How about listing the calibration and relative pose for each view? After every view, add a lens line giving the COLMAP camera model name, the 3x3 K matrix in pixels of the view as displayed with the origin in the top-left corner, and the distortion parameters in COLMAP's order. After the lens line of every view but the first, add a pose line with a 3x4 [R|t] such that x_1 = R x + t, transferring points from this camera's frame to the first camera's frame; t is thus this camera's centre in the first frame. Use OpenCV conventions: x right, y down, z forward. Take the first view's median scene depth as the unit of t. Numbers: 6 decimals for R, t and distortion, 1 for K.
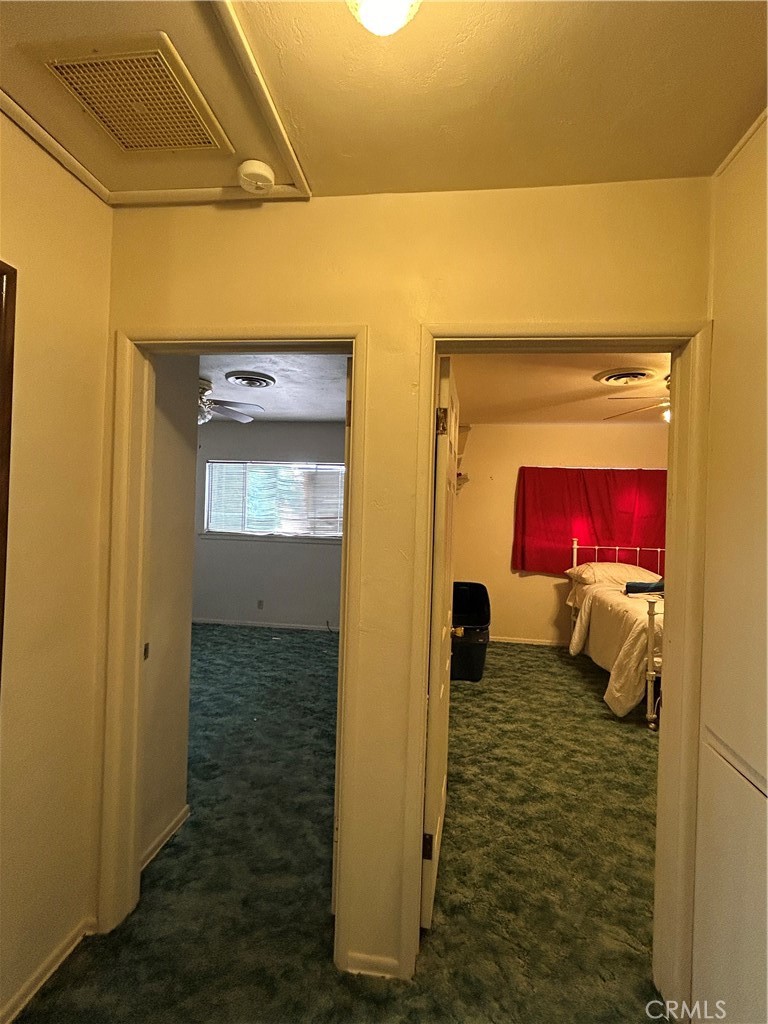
lens RADIAL K [[475.1, 0, 384.0], [0, 475.1, 512.0], [0, 0, 1]] dist [0.000962, 0.000257]
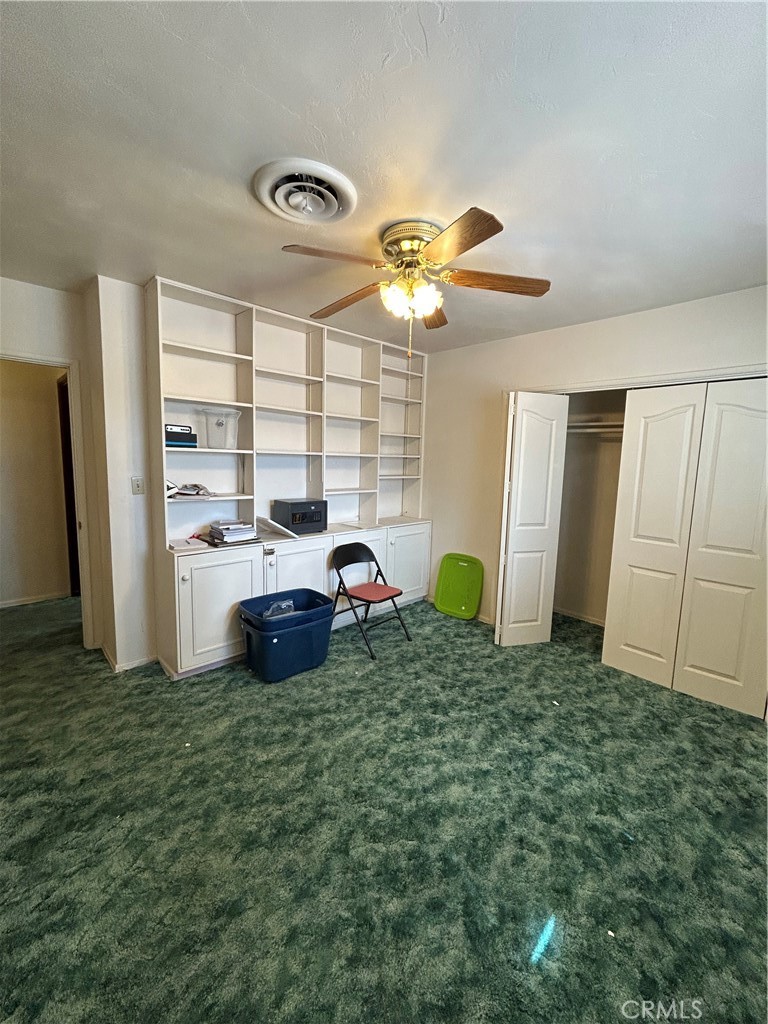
lens RADIAL K [[417.9, 0, 384.0], [0, 417.9, 512.0], [0, 0, 1]] dist [0.010768, 0.000281]
pose [[-0.630119, 0.050824, -0.774833, 0.012258], [-0.052990, 0.992715, 0.108208, -0.007204], [0.774688, 0.109242, -0.622836, 0.990243]]
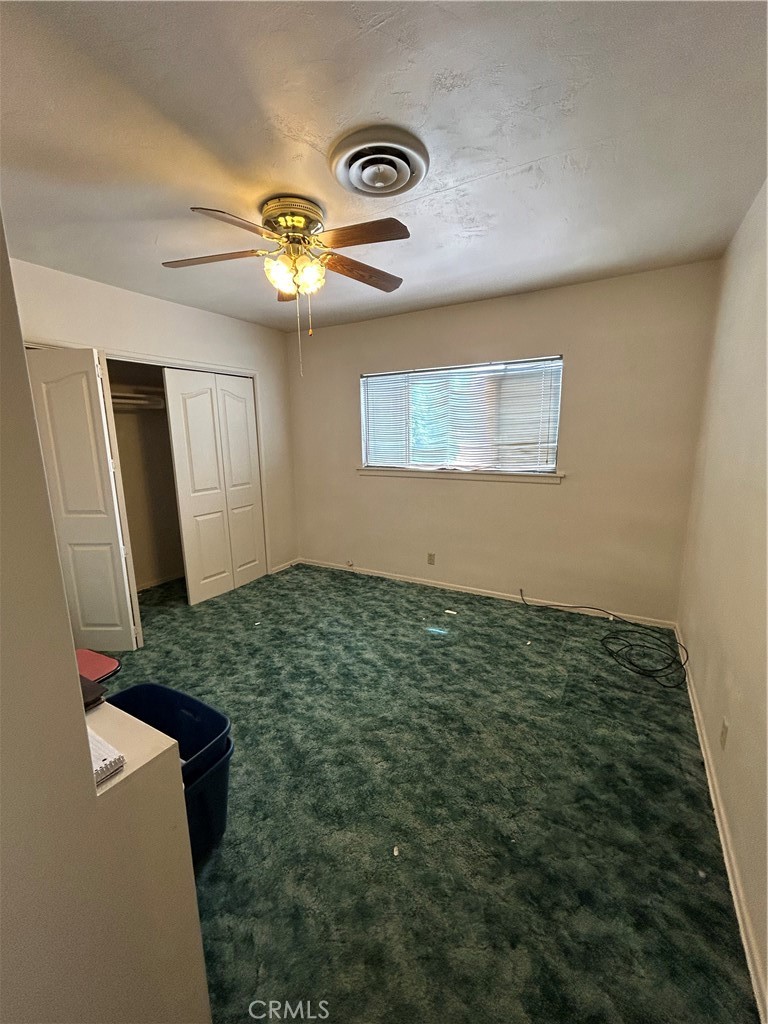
lens RADIAL K [[414.3, 0, 386.6], [0, 414.3, 509.0], [0, 0, 1]] dist [-0.008661, 0.000054]
pose [[0.922984, 0.021727, -0.384225, -0.074871], [0.045625, 0.985186, 0.165310, -0.002655], [0.382124, -0.170109, 0.908319, 0.405977]]
